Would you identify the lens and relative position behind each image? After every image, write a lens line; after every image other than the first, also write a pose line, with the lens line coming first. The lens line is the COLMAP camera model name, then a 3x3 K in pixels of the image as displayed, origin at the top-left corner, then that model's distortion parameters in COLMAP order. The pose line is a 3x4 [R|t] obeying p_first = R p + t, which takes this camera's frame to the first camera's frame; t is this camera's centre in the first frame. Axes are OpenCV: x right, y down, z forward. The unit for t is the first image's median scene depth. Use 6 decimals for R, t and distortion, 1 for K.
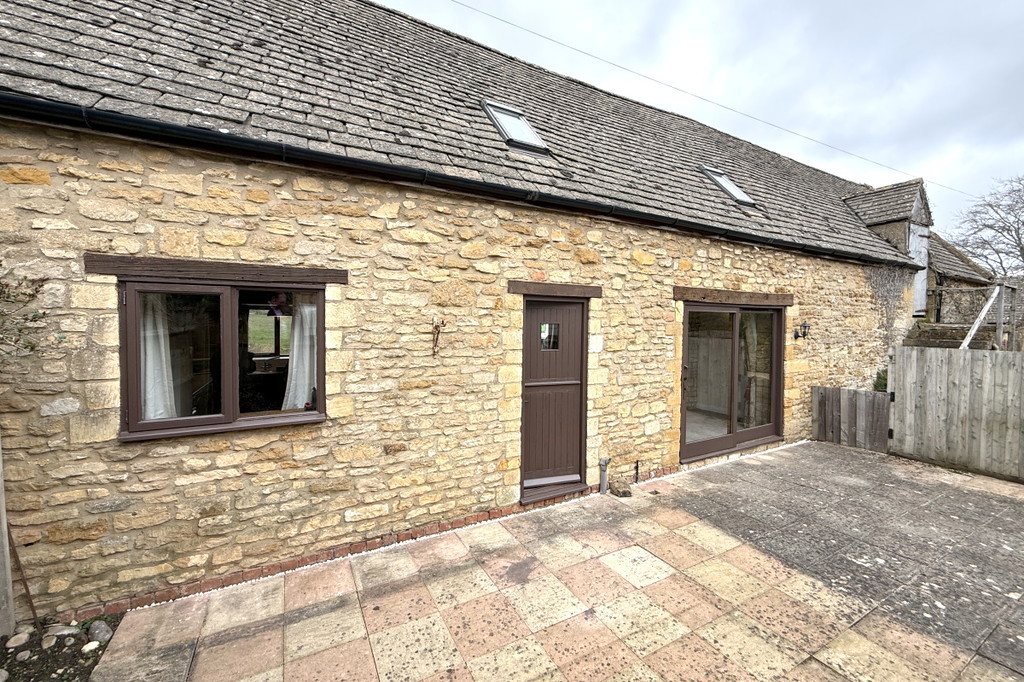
lens RADIAL K [[407.5, 0, 504.6], [0, 407.5, 341.1], [0, 0, 1]] dist [-0.000390, -0.000012]
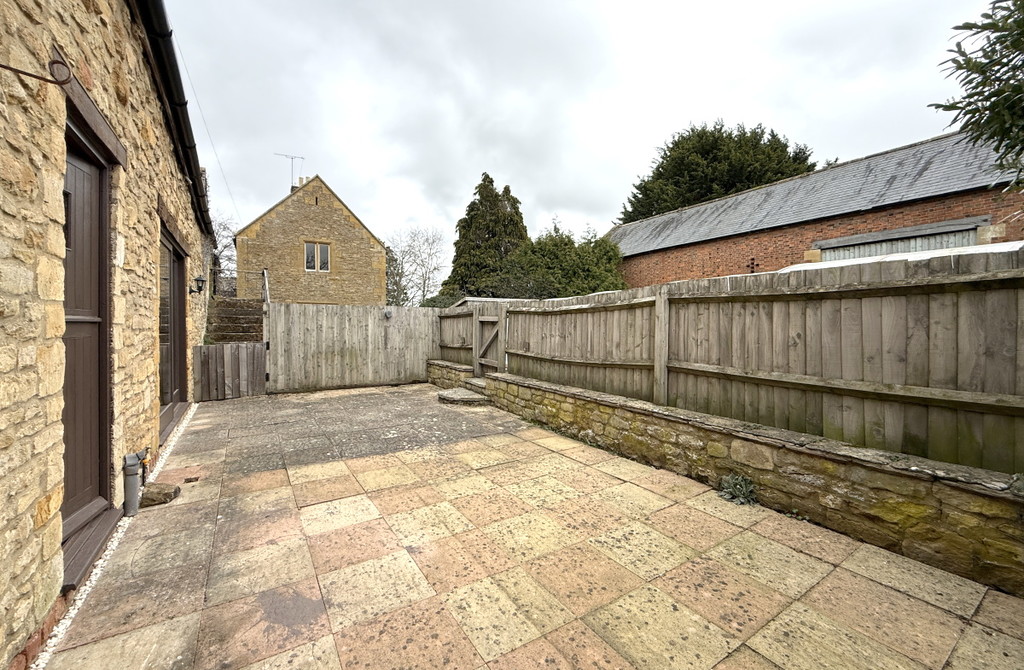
lens RADIAL K [[403.0, 0, 512.0], [0, 403.0, 335.0], [0, 0, 1]] dist [-0.000998, -0.000138]
pose [[-0.085853, -0.031894, 0.995797, -0.374212], [0.043011, 0.998437, 0.035687, 0.124039], [-0.995379, 0.045894, -0.084347, 0.509485]]
